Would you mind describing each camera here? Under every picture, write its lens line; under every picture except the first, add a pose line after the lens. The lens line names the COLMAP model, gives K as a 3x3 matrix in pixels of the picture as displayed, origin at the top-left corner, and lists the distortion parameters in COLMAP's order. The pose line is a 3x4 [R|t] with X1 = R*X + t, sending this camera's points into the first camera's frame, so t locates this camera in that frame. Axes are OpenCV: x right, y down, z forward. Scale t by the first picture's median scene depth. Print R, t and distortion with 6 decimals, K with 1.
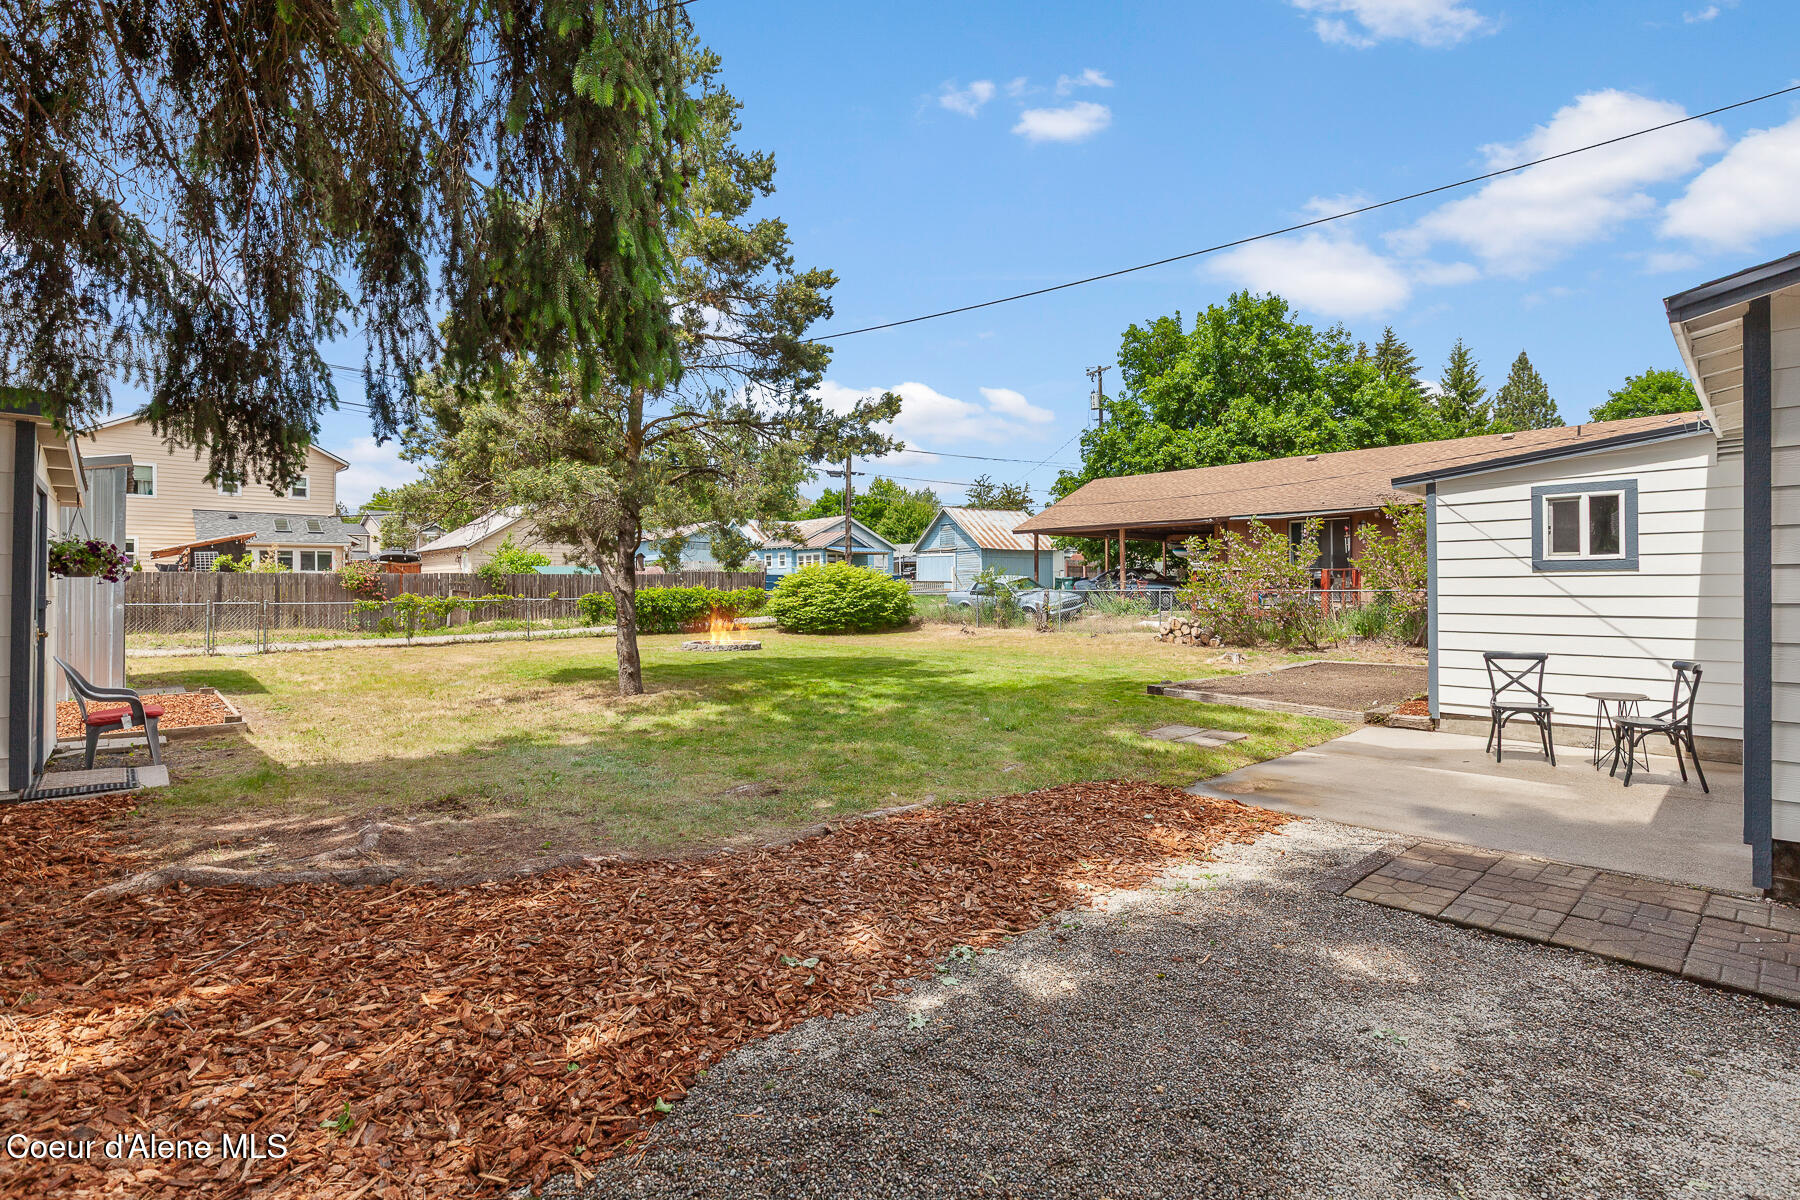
lens RADIAL K [[915.1, 0, 905.3], [0, 915.1, 585.5], [0, 0, 1]] dist [-0.000837, -0.000412]
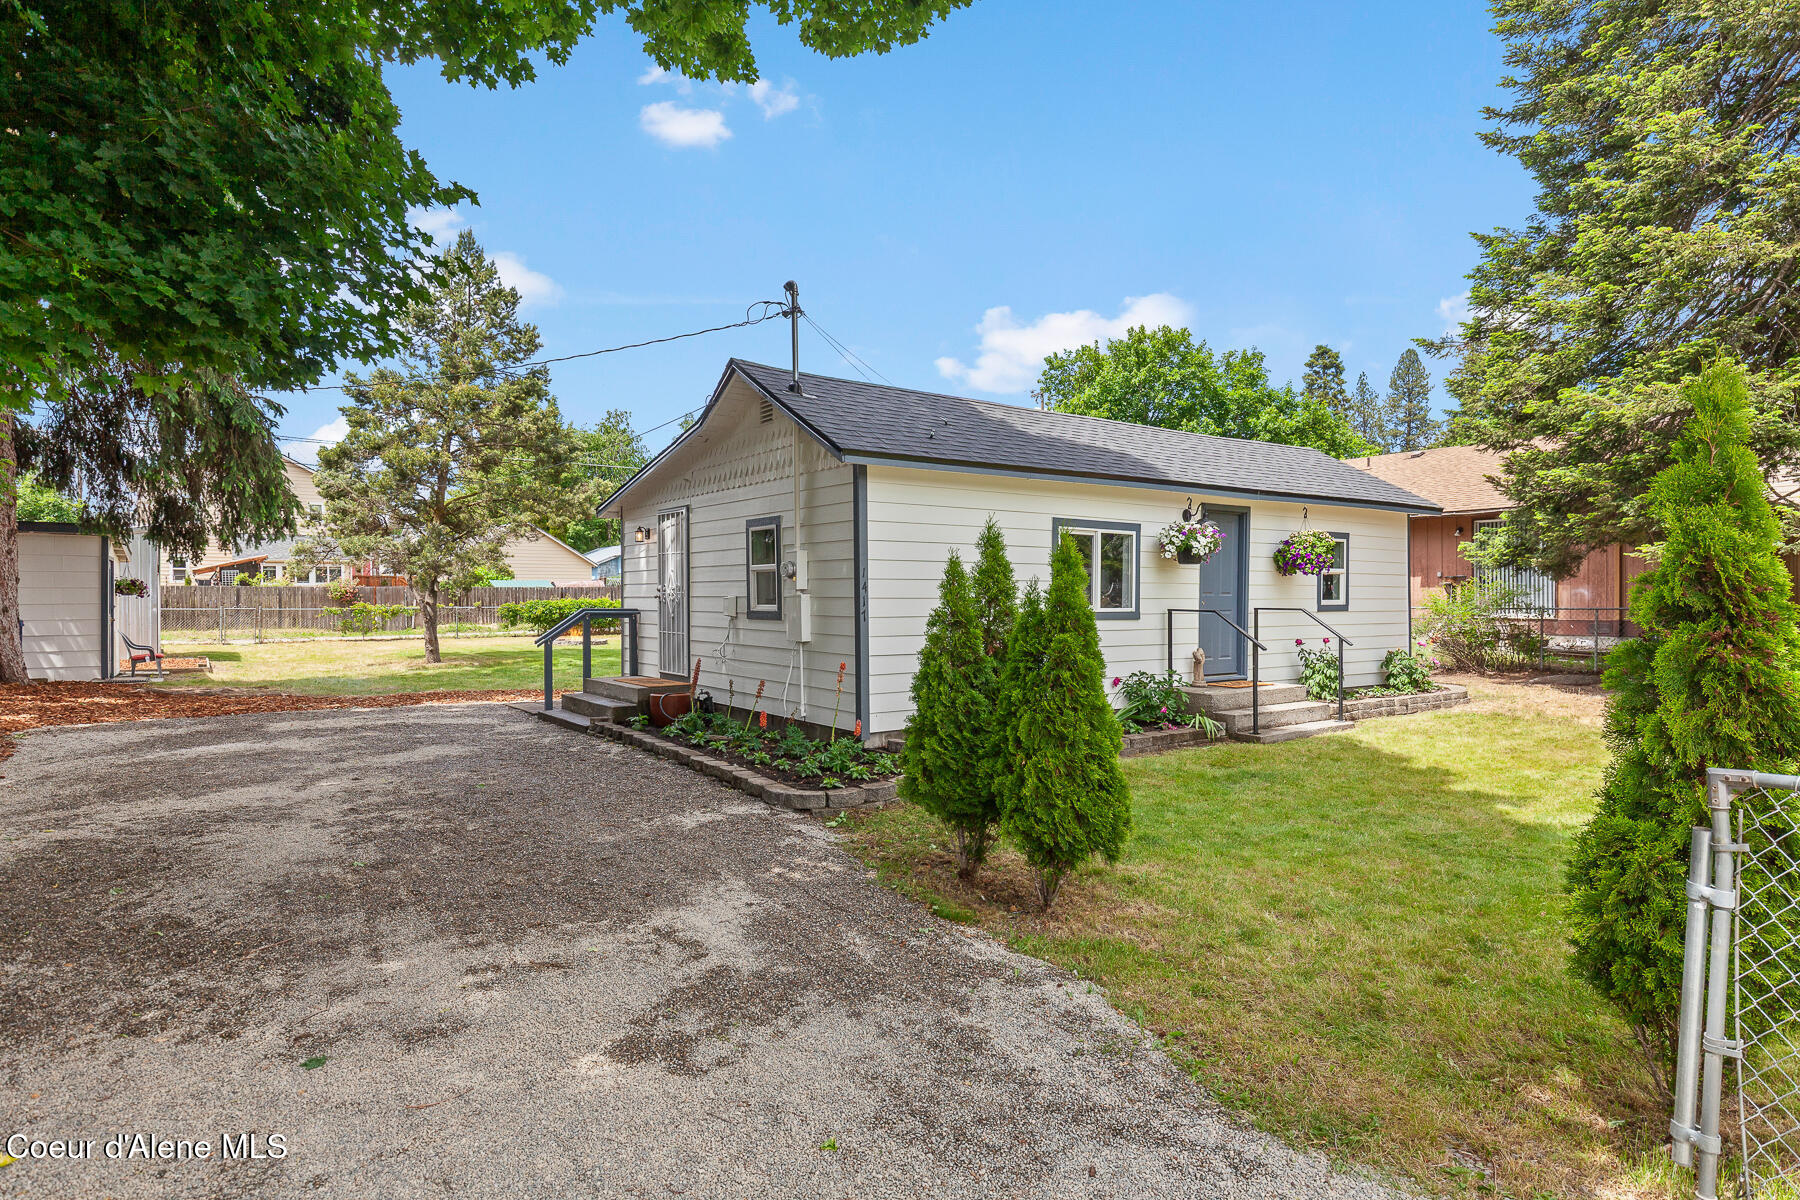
lens RADIAL K [[1010.9, 0, 909.9], [0, 1010.9, 616.6], [0, 0, 1]] dist [0.002666, 0.000138]
pose [[0.995547, 0.005199, -0.094128, 0.545440], [-0.003164, 0.999758, 0.021759, -0.007328], [0.094218, -0.021364, 0.995322, -0.568487]]
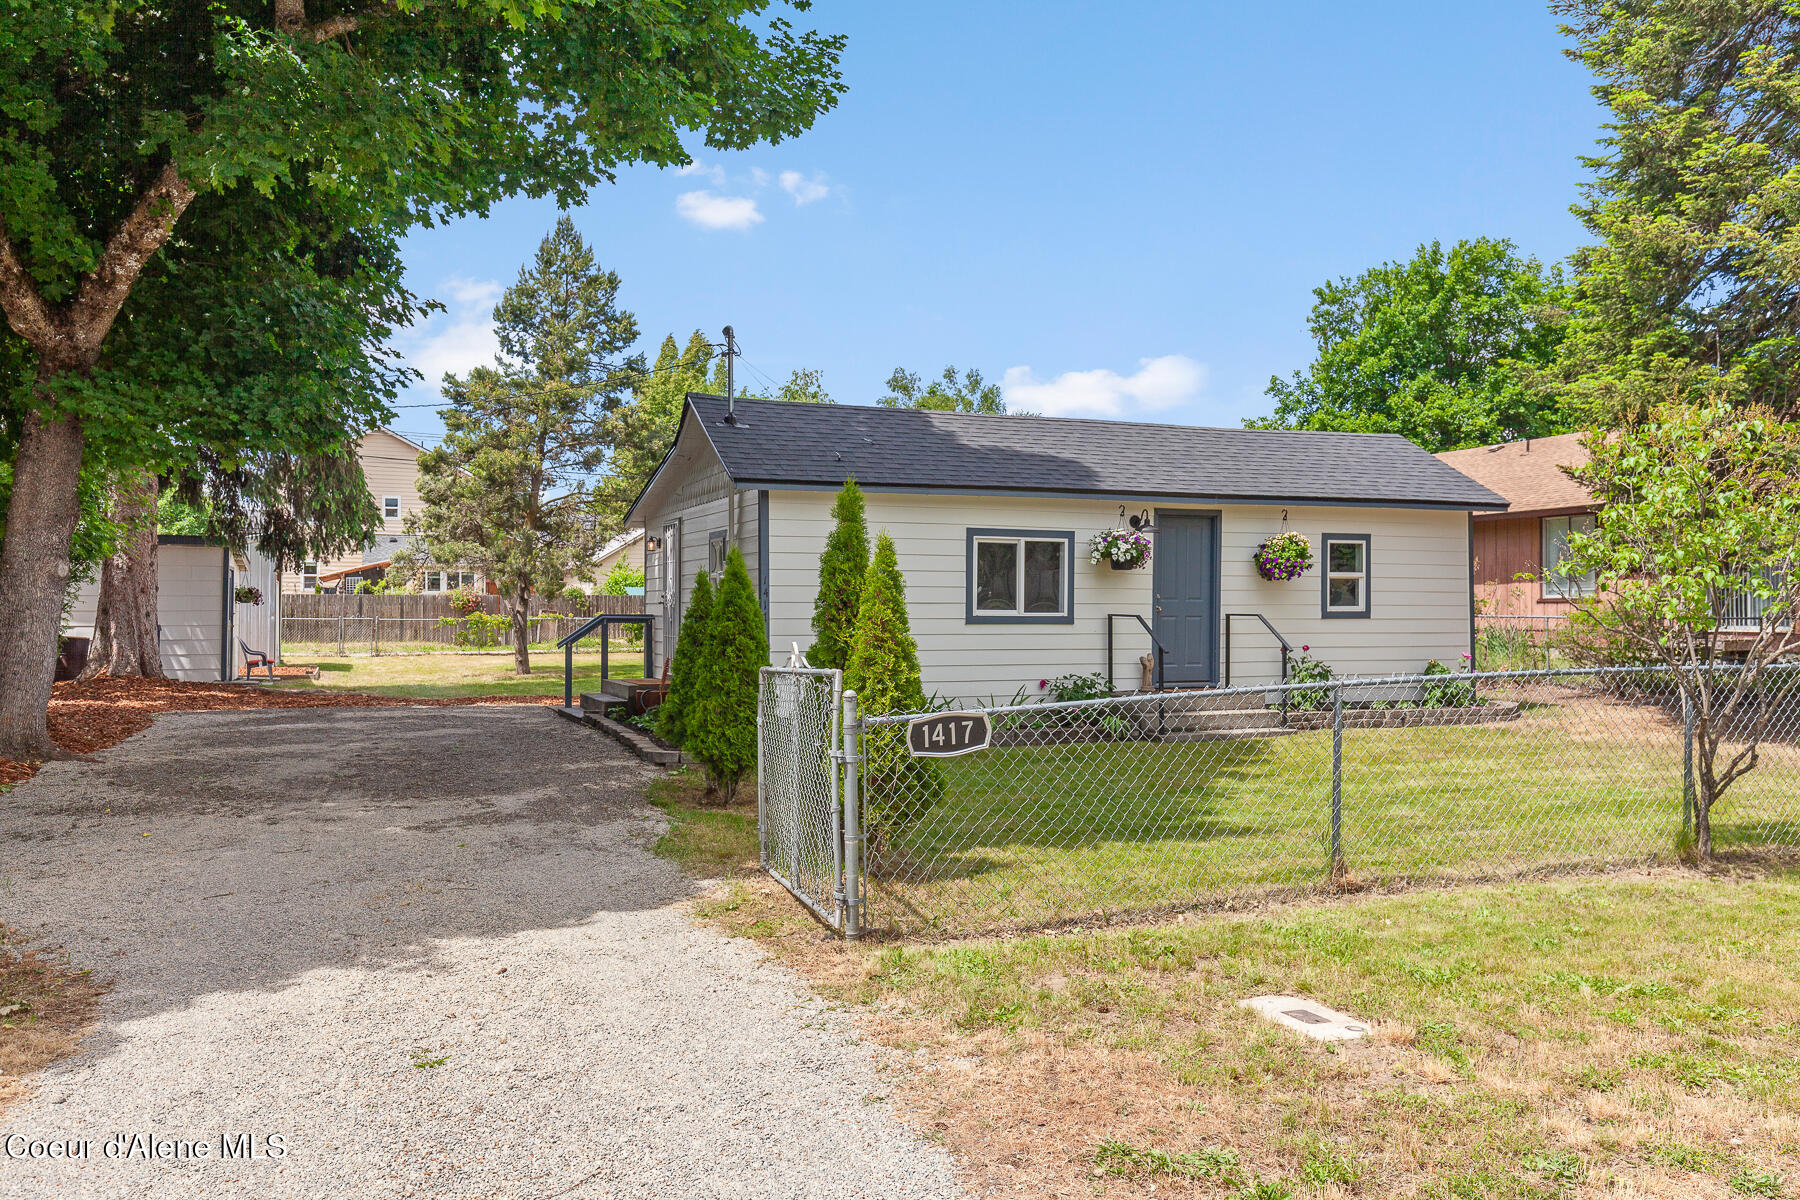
lens RADIAL K [[1453.3, 0, 900.0], [0, 1453.3, 600.0], [0, 0, 1]] dist [0.000263, 0.000262]
pose [[0.941326, 0.001932, -0.337493, 0.850177], [-0.003237, 0.999989, -0.003305, -0.004201], [0.337483, 0.004204, 0.941322, -0.853832]]
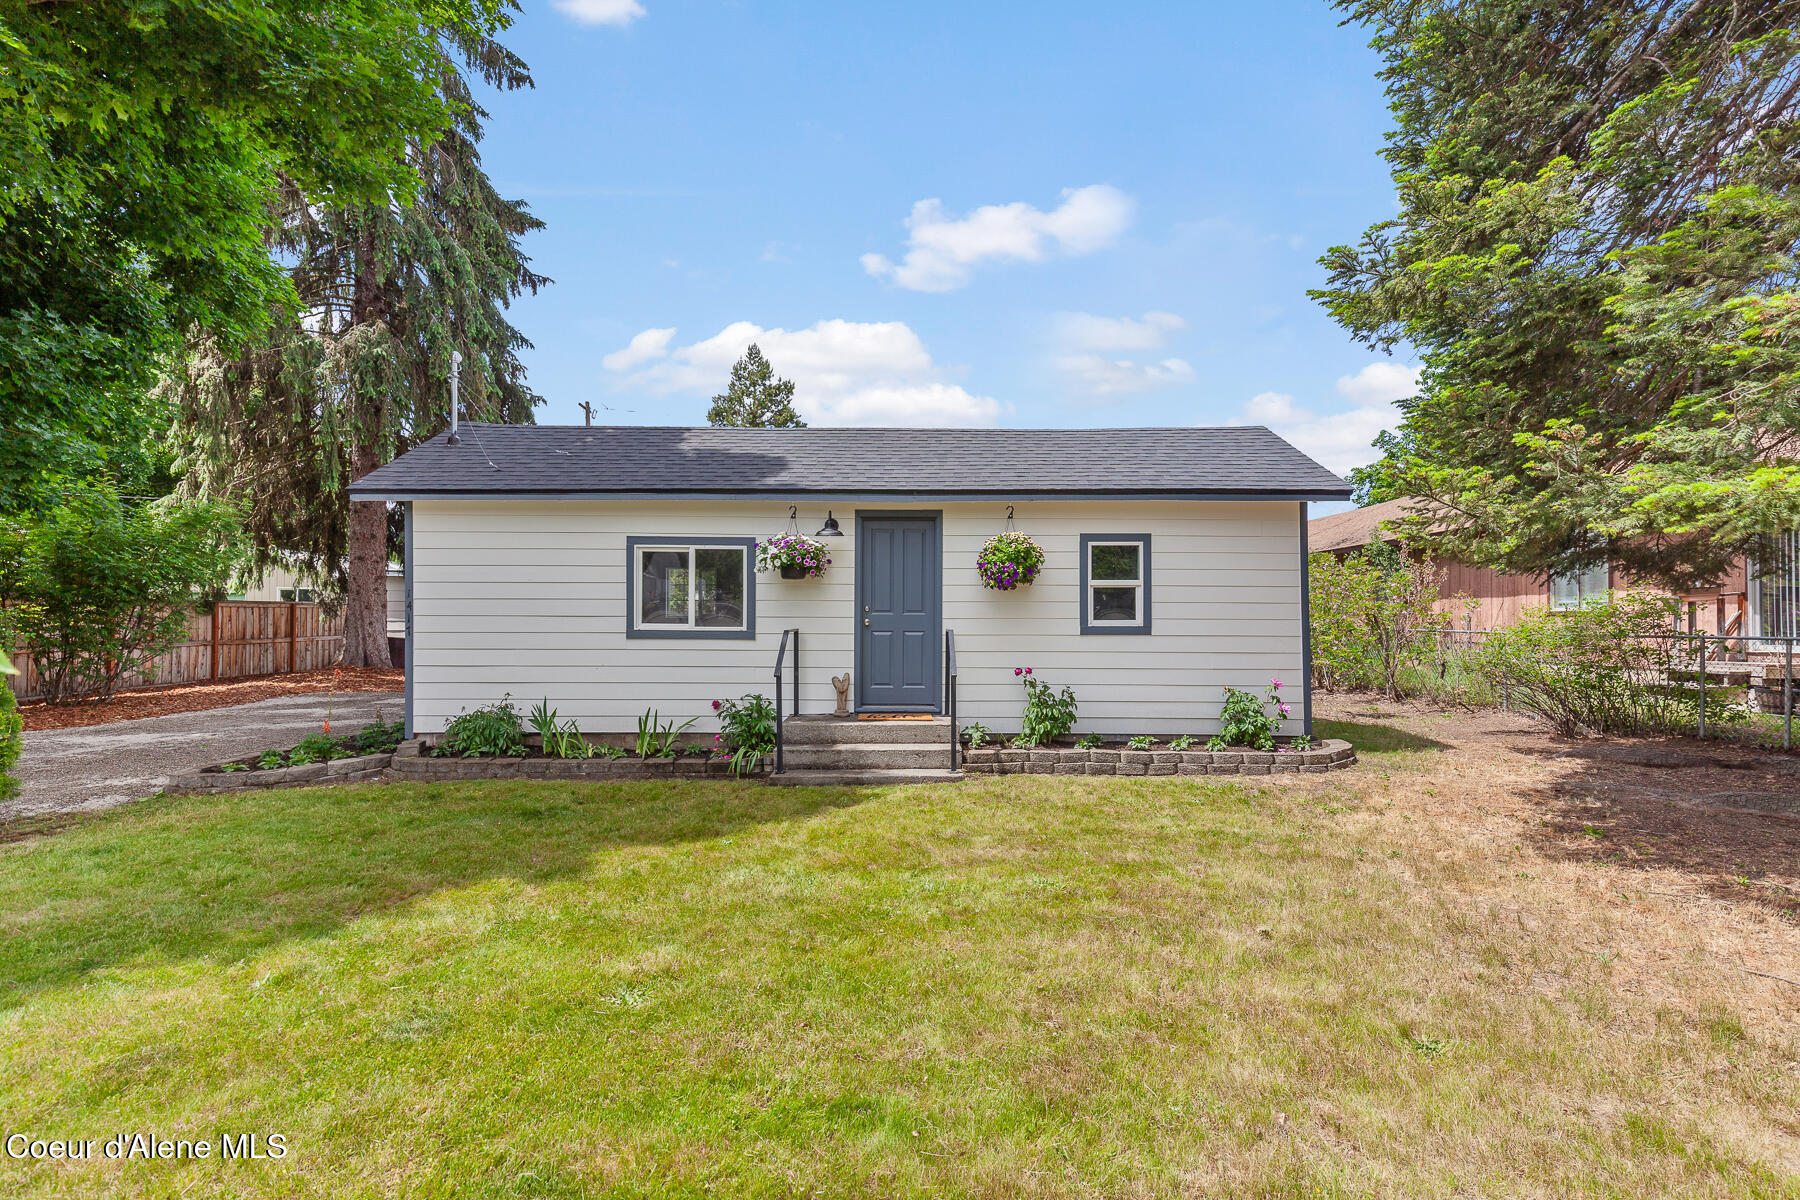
lens RADIAL K [[851.8, 0, 900.0], [0, 851.8, 600.0], [0, 0, 1]] dist [-0.001740, -0.000171]
pose [[0.754066, -0.008824, -0.656739, 1.038519], [-0.003779, 0.999835, -0.017773, -0.006783], [0.656788, 0.015884, 0.753908, -0.234493]]
